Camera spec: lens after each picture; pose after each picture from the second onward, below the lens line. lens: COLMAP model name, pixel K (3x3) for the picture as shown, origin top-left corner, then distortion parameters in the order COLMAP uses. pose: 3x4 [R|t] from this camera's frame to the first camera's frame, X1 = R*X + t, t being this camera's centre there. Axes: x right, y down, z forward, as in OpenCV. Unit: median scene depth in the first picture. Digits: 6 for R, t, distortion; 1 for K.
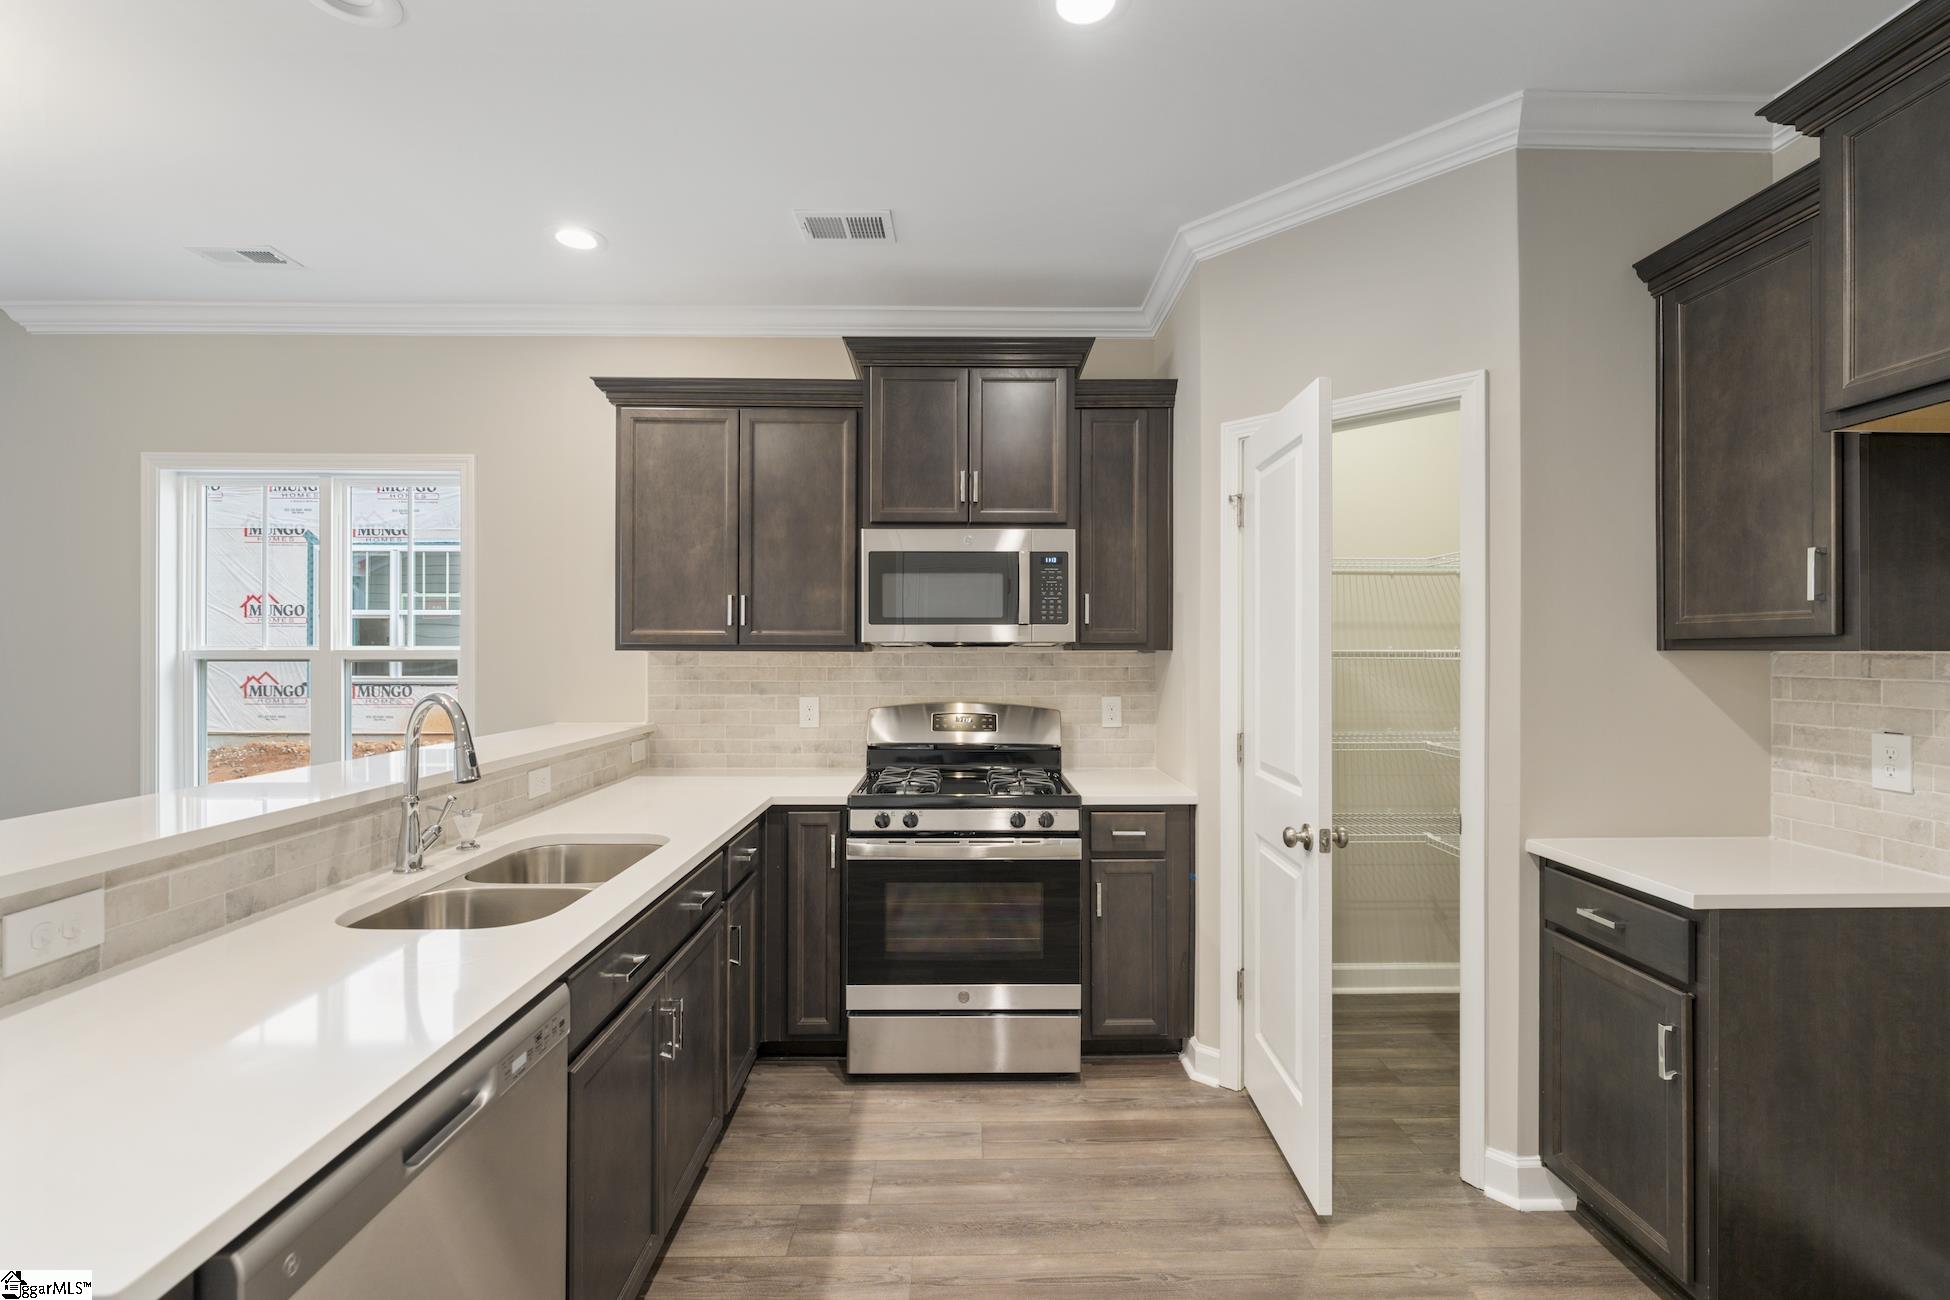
lens RADIAL K [[847.5, 0, 975.0], [0, 847.5, 650.0], [0, 0, 1]] dist [0.000884, 0.000068]
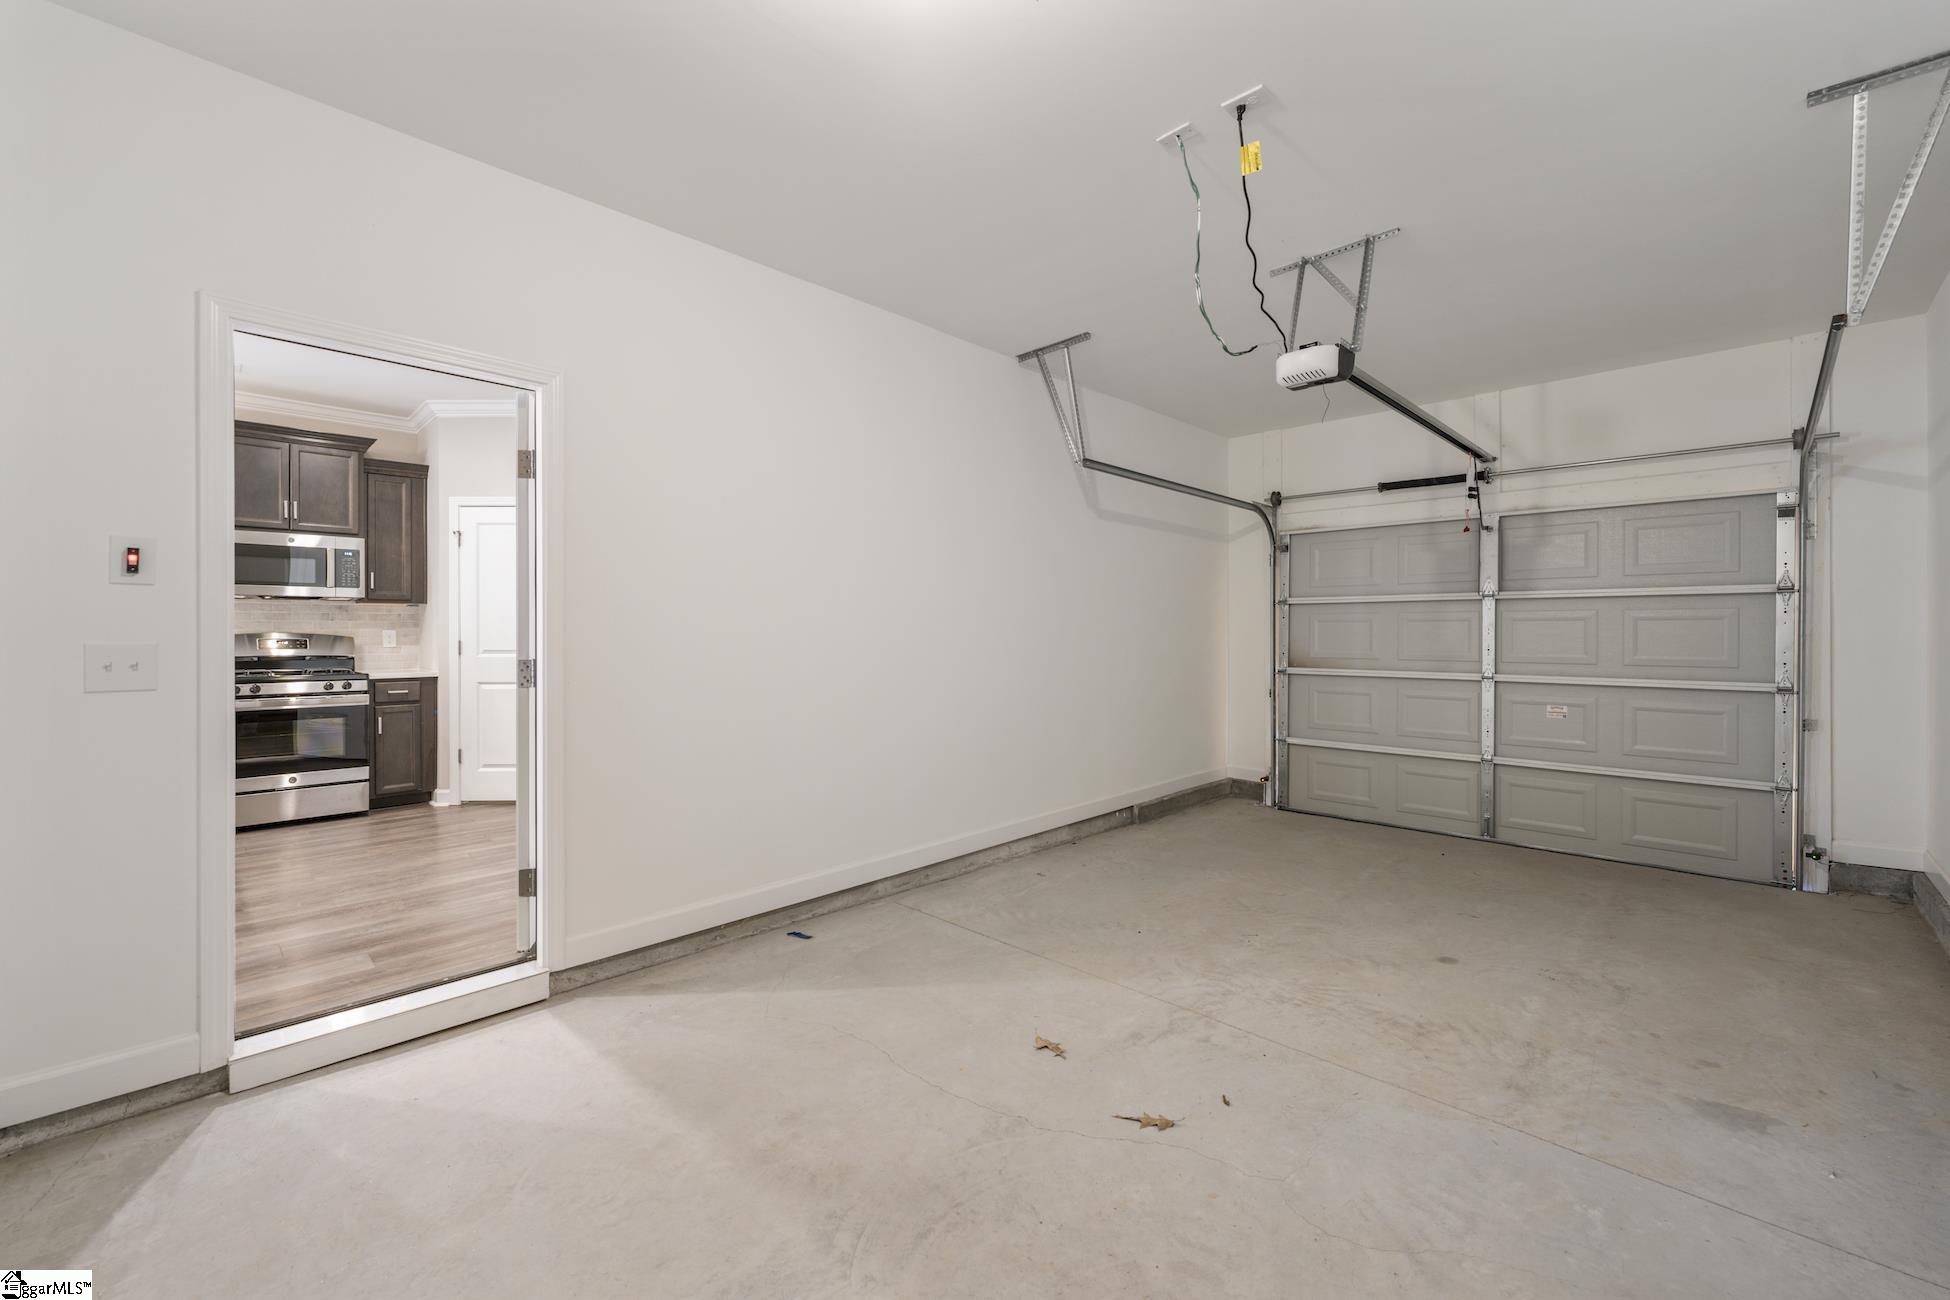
lens RADIAL K [[793.7, 0, 973.5], [0, 793.7, 634.4], [0, 0, 1]] dist [0.001635, 0.000233]
pose [[0.712420, -0.004701, 0.701738, -0.158889], [-0.001175, 0.999968, 0.007892, 0.057663], [-0.701752, -0.006448, 0.712392, -1.224902]]
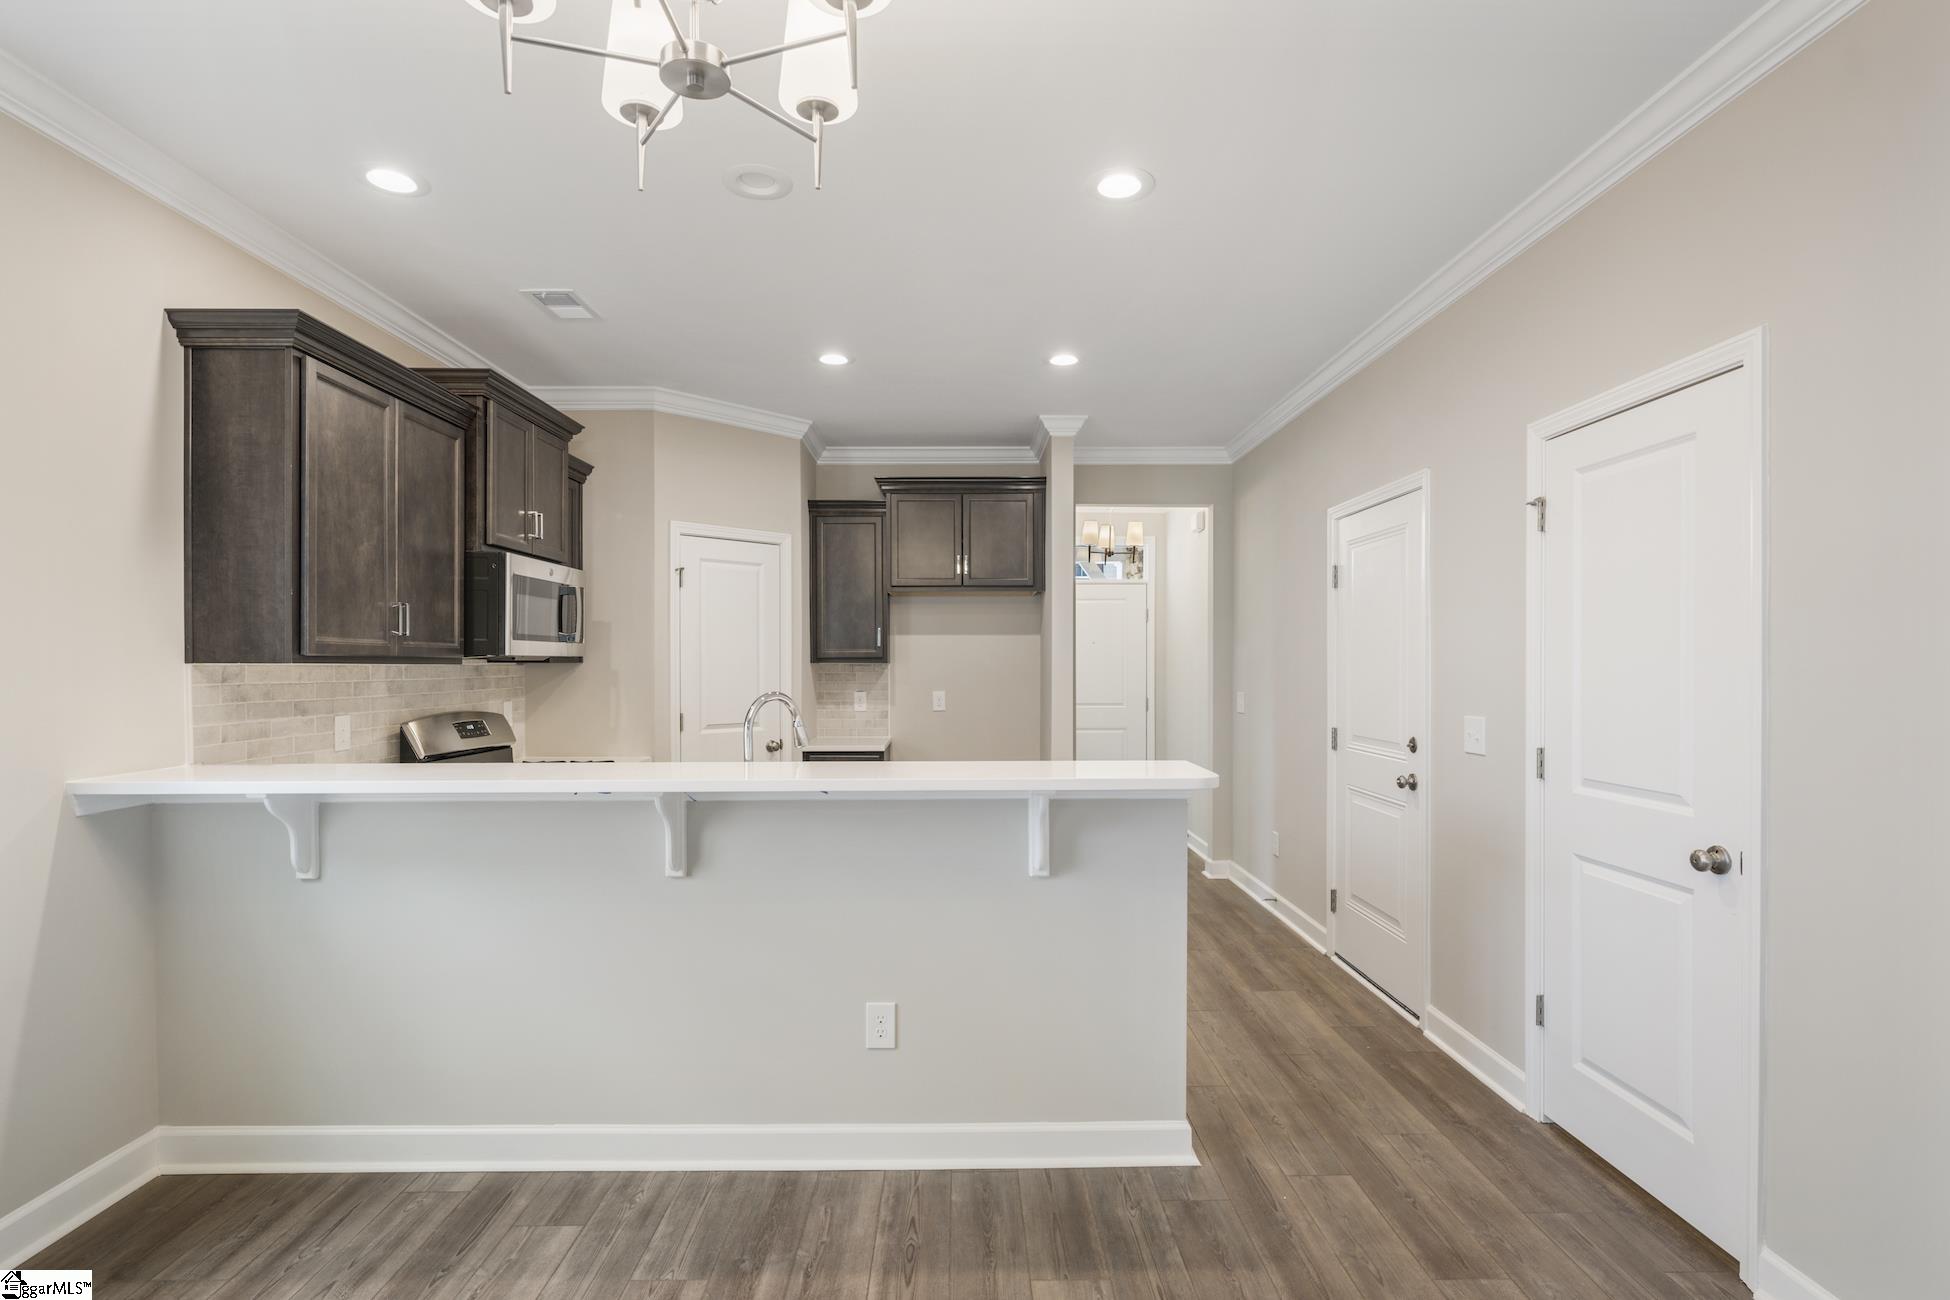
lens RADIAL K [[940.6, 0, 973.5], [0, 940.6, 665.0], [0, 0, 1]] dist [0.000933, 0.000088]
pose [[-0.004129, -0.003083, 0.999987, -1.322807], [-0.001121, 0.999995, 0.003079, -0.001276], [-0.999991, -0.001108, -0.004132, 0.391500]]
